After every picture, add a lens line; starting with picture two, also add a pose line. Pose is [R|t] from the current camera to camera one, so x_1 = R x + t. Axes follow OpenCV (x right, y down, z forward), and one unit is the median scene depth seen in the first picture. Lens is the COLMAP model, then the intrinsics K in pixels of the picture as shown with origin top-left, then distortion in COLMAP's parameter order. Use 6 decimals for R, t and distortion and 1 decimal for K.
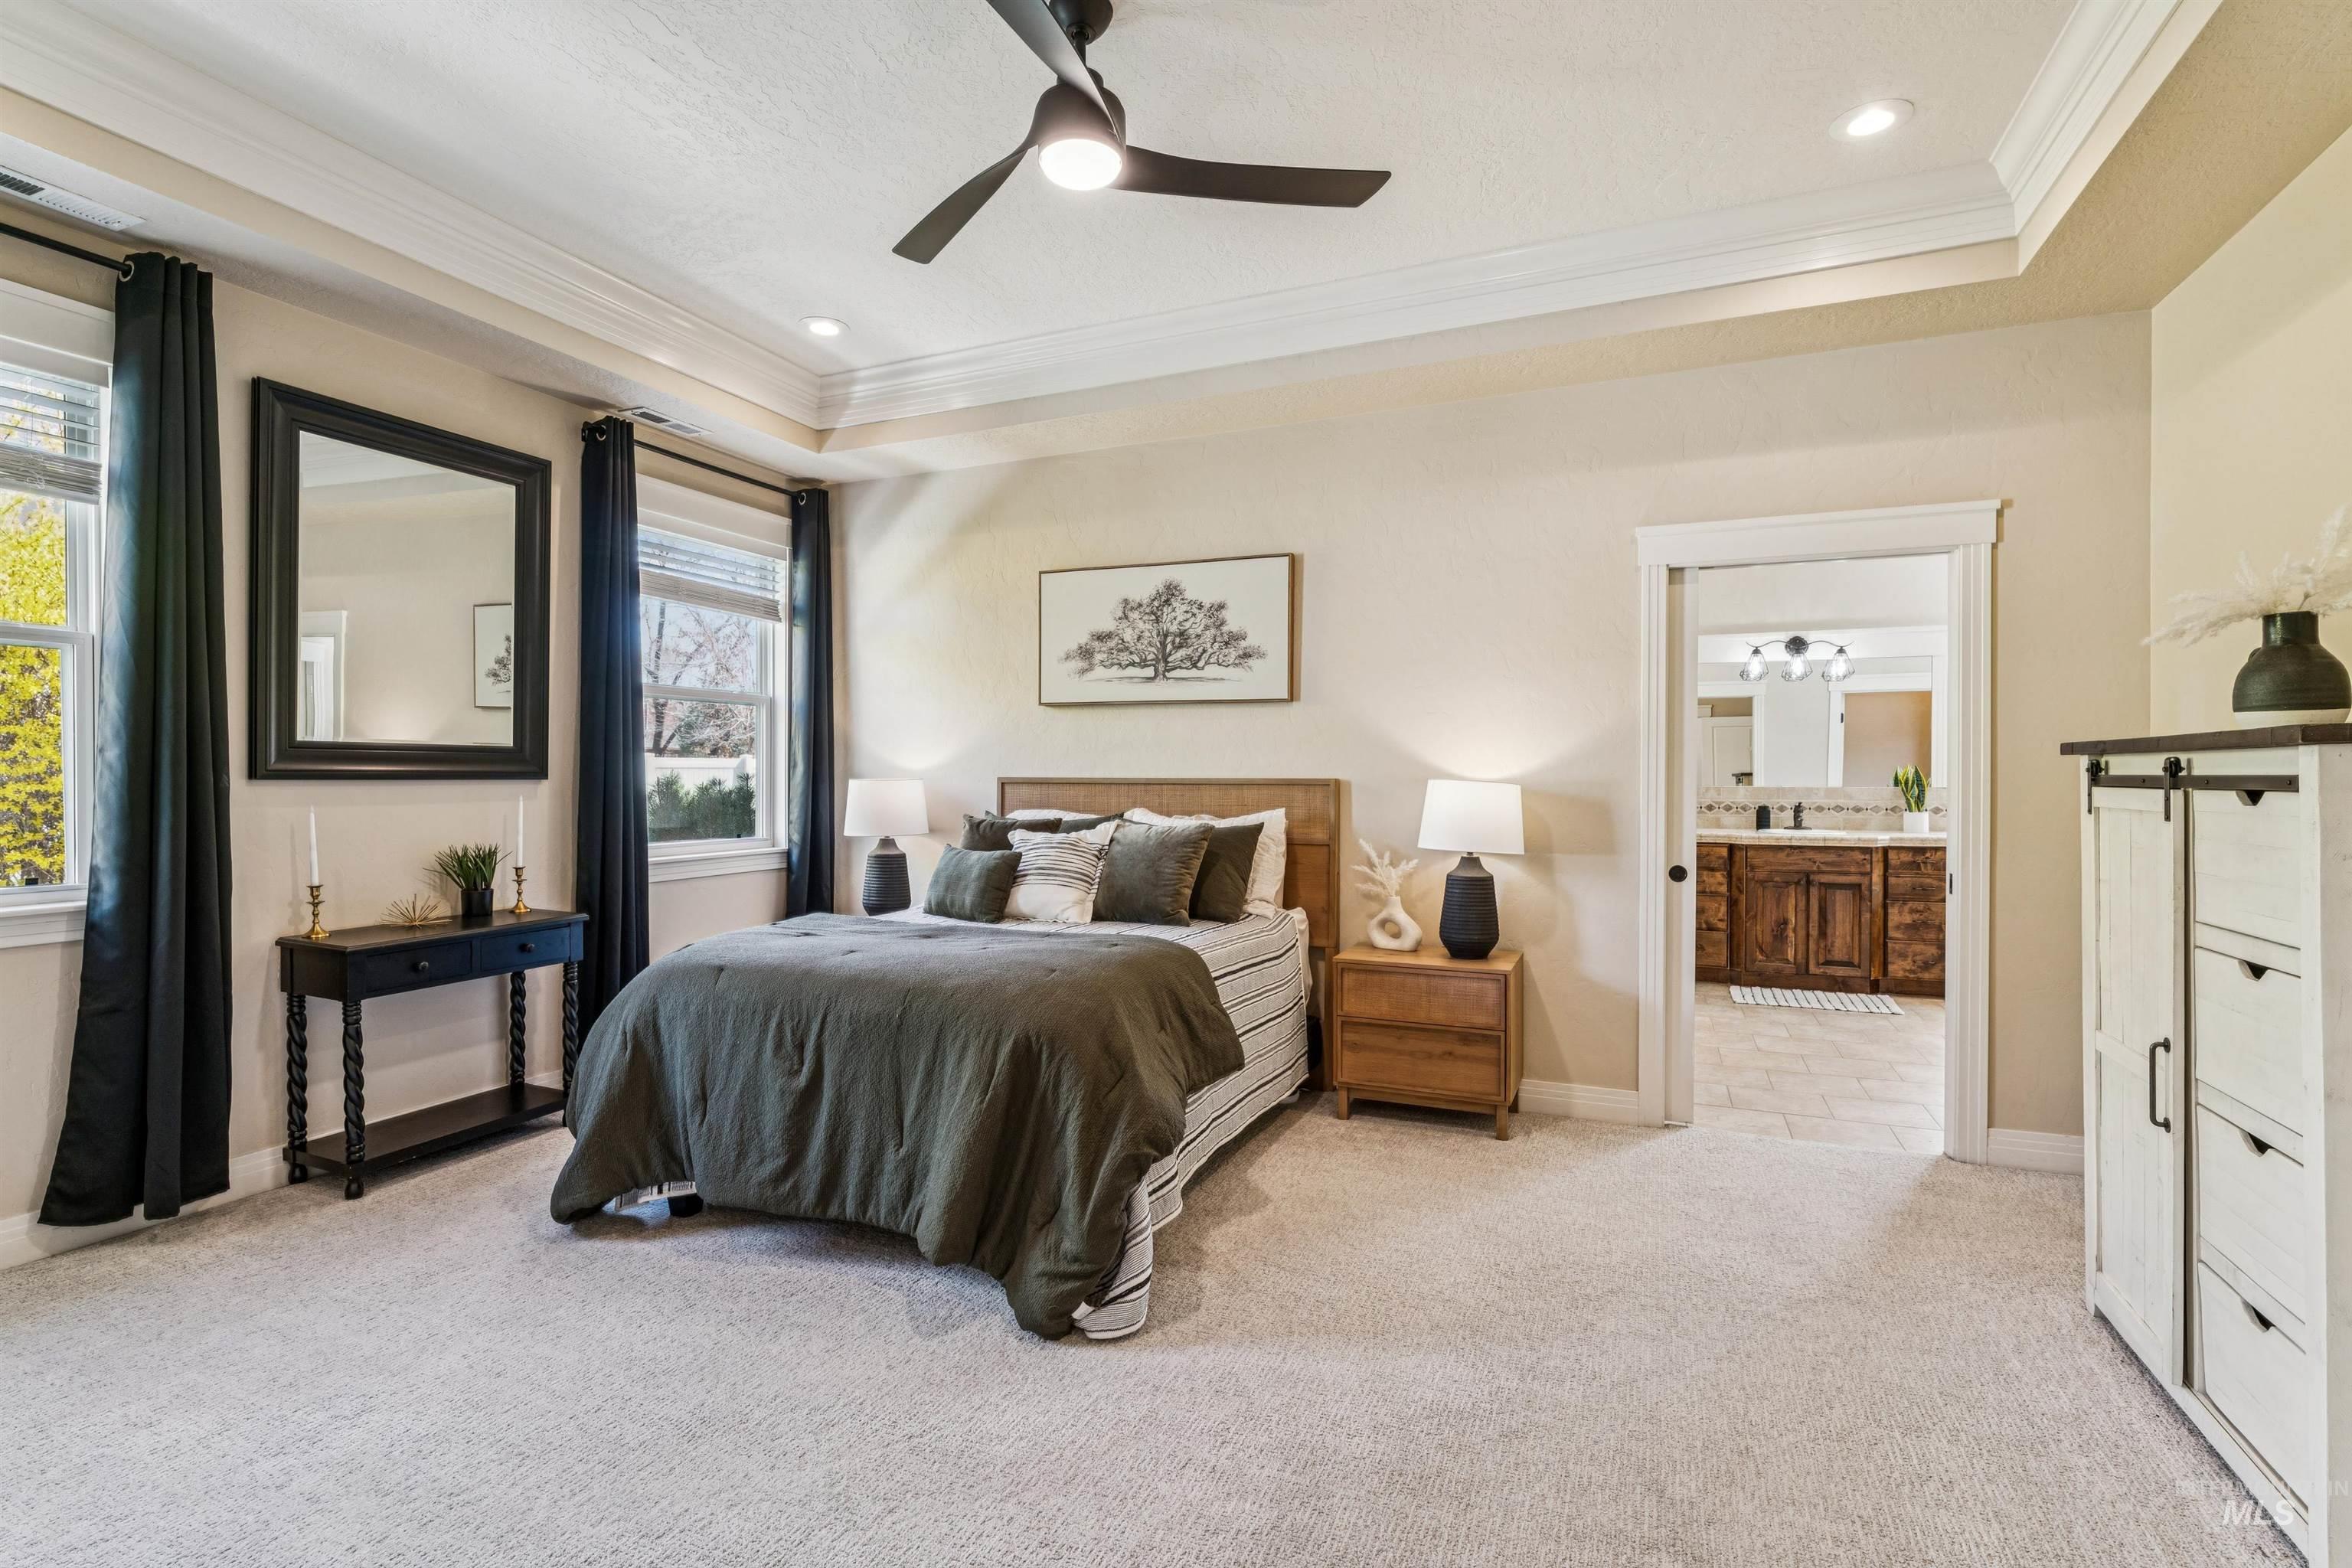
lens RADIAL K [[1051.9, 0, 1192.0], [0, 1051.9, 784.6], [0, 0, 1]] dist [-0.003160, 0.000592]
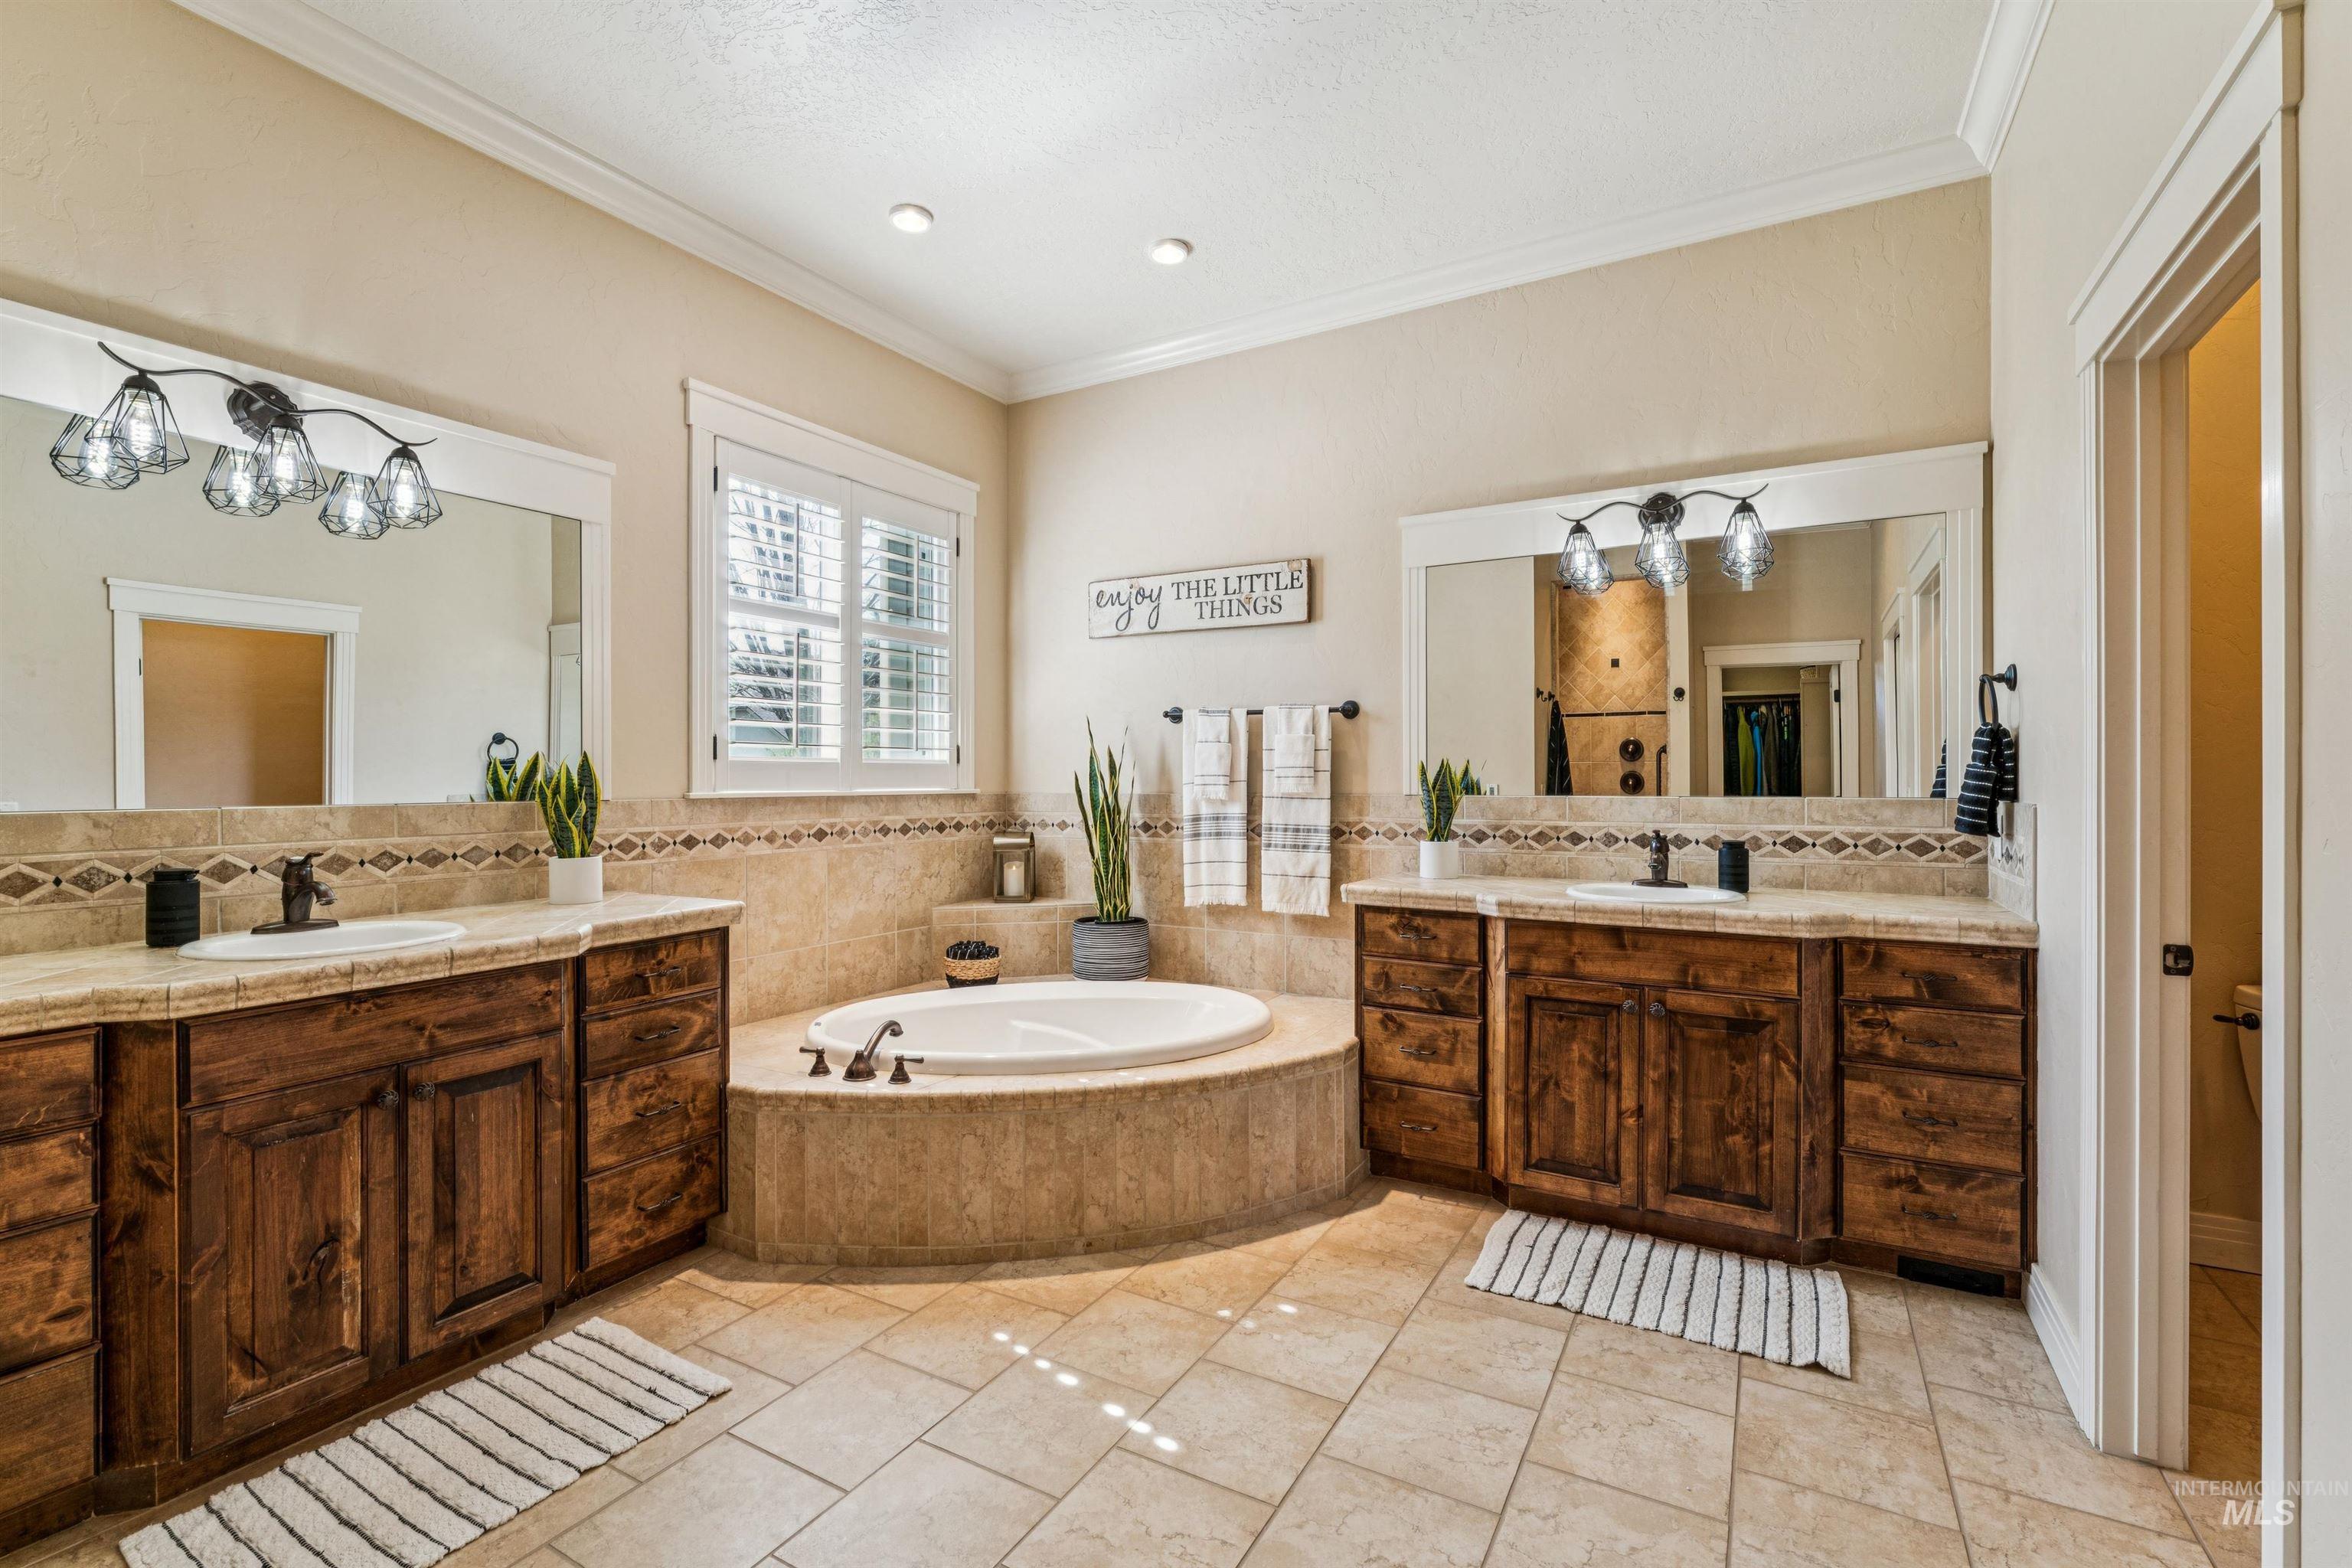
lens RADIAL K [[1051.9, 0, 1191.1], [0, 1051.9, 779.3], [0, 0, 1]] dist [-0.003160, 0.000592]
pose [[0.115225, -0.003085, 0.993335, 0.277777], [0.015798, 0.999874, 0.001272, -0.003410], [-0.993214, 0.015546, 0.115259, 0.698217]]
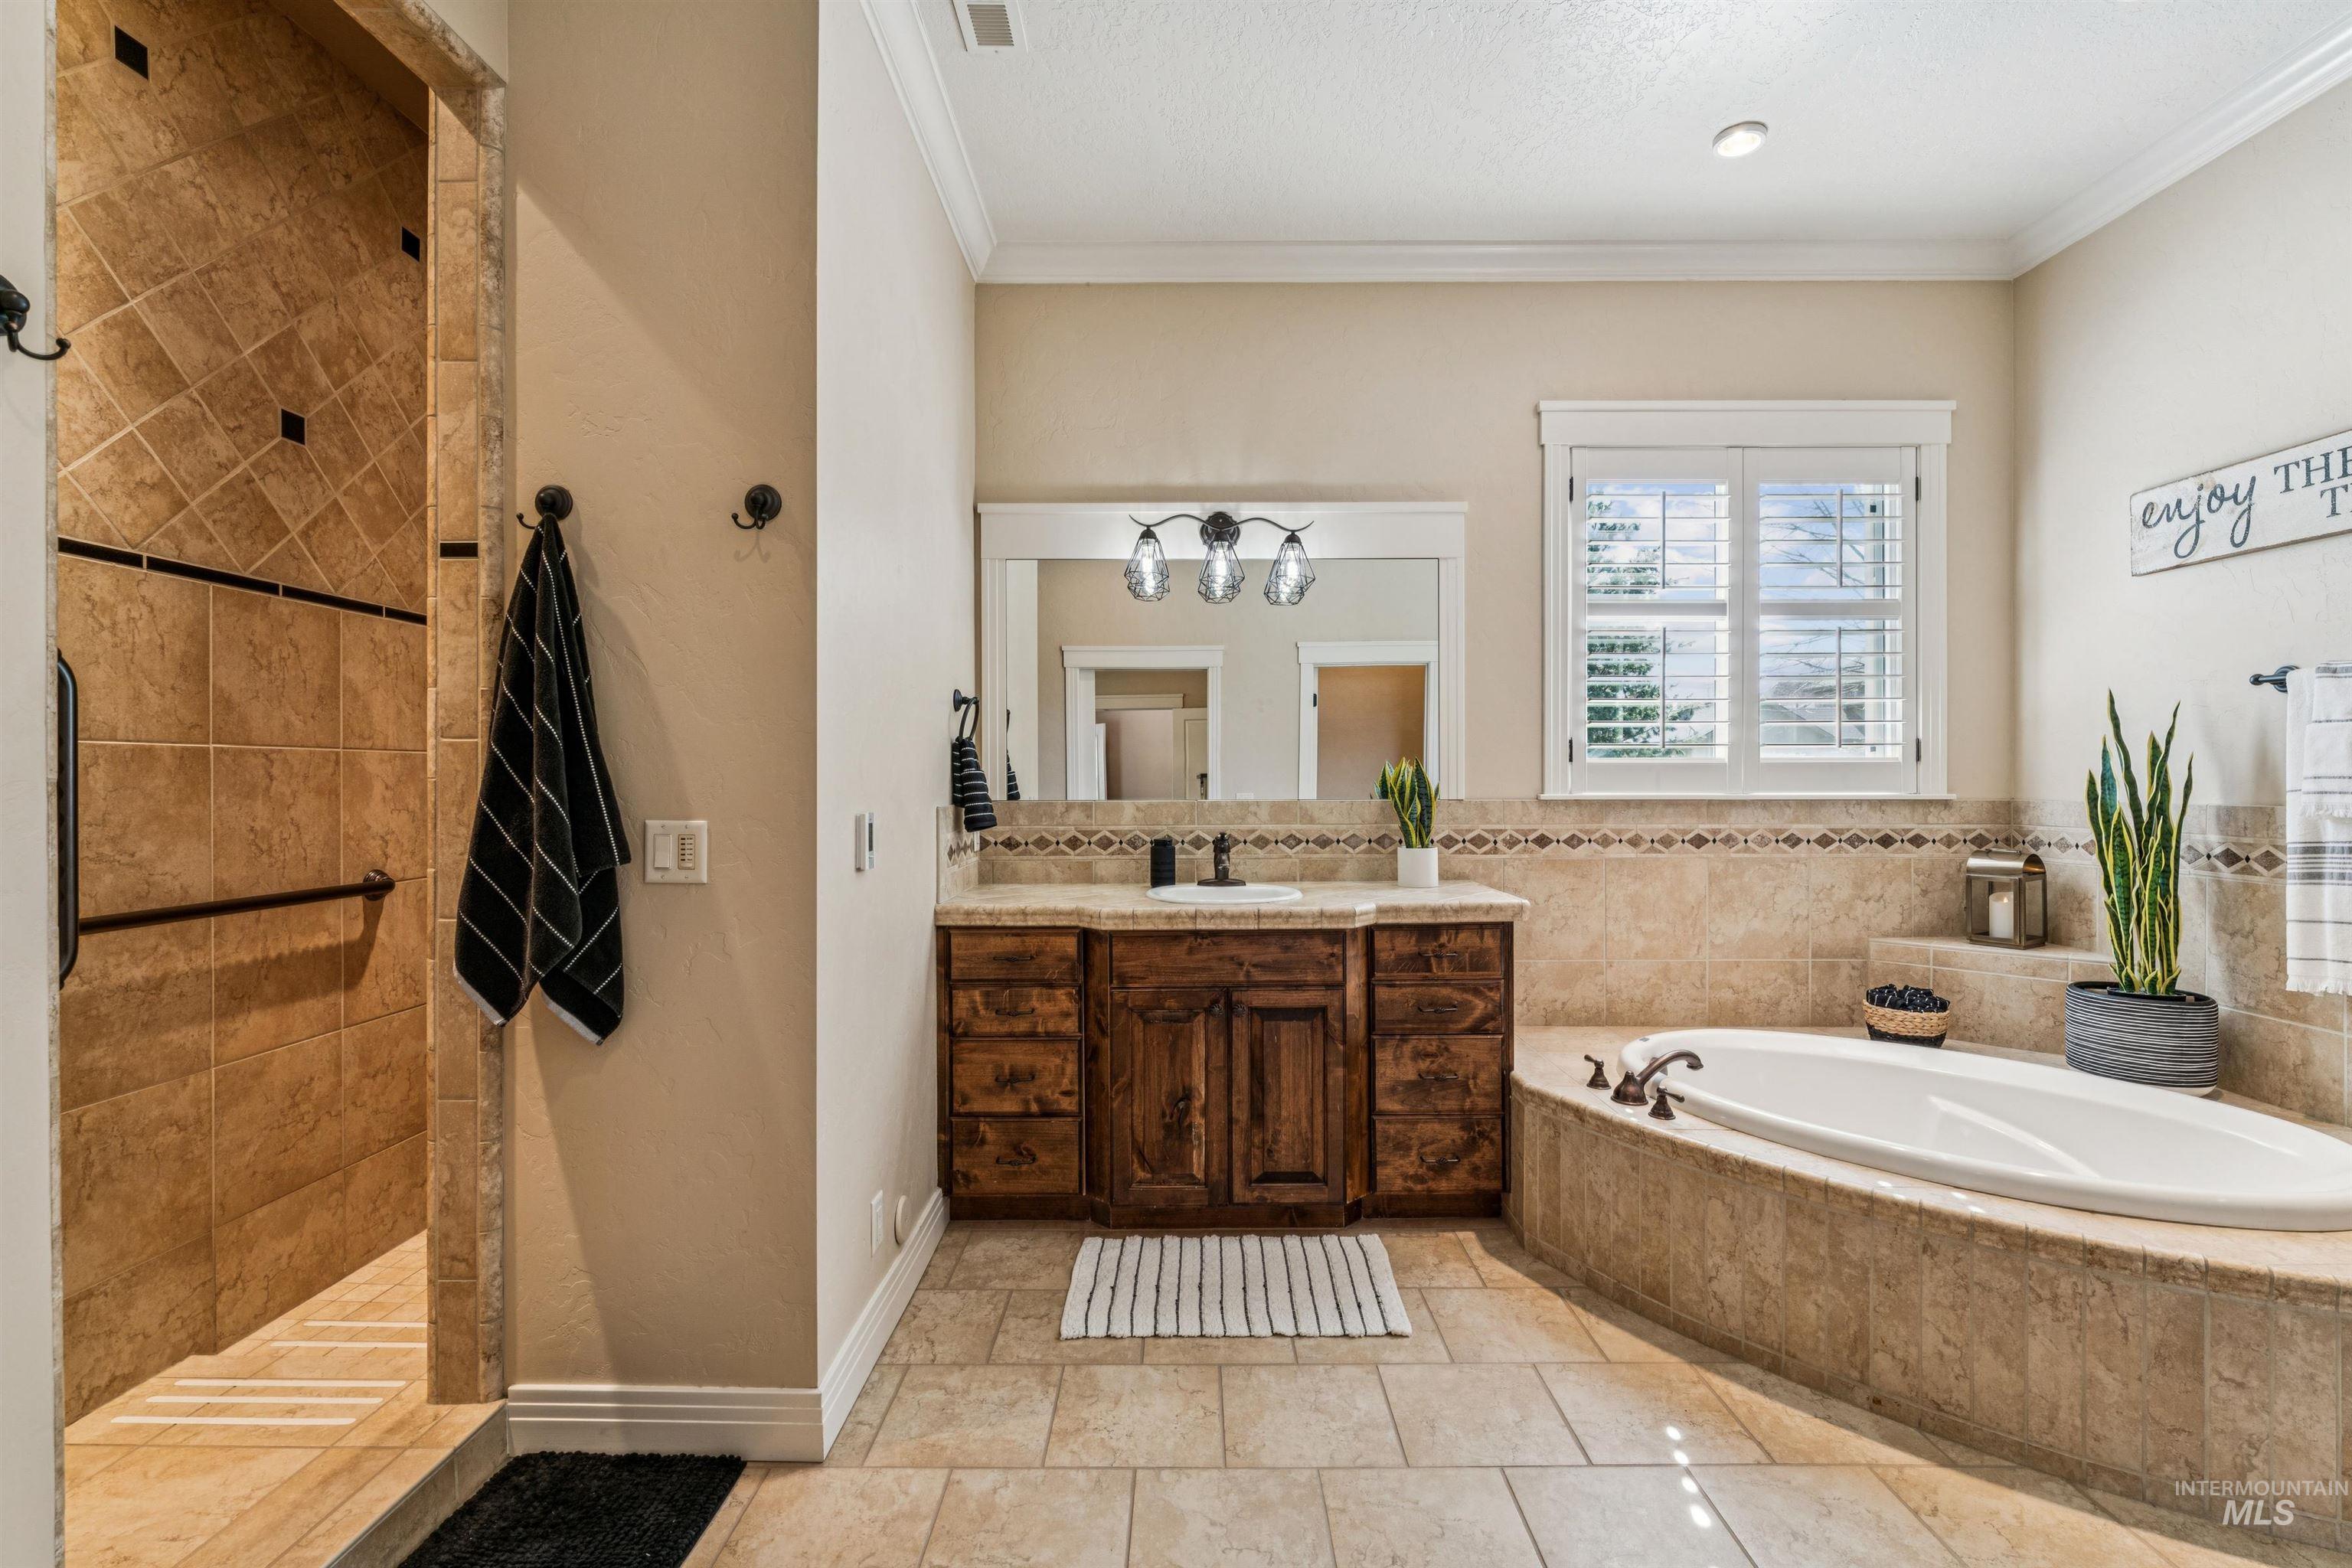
lens RADIAL K [[1051.9, 0, 1155.6], [0, 1051.9, 777.0], [0, 0, 1]] dist [-0.003160, 0.000592]
pose [[0.926463, -0.003180, 0.376373, 0.374883], [0.008393, 0.999890, -0.012212, -0.003962], [-0.376293, 0.014473, 0.926388, 0.569270]]
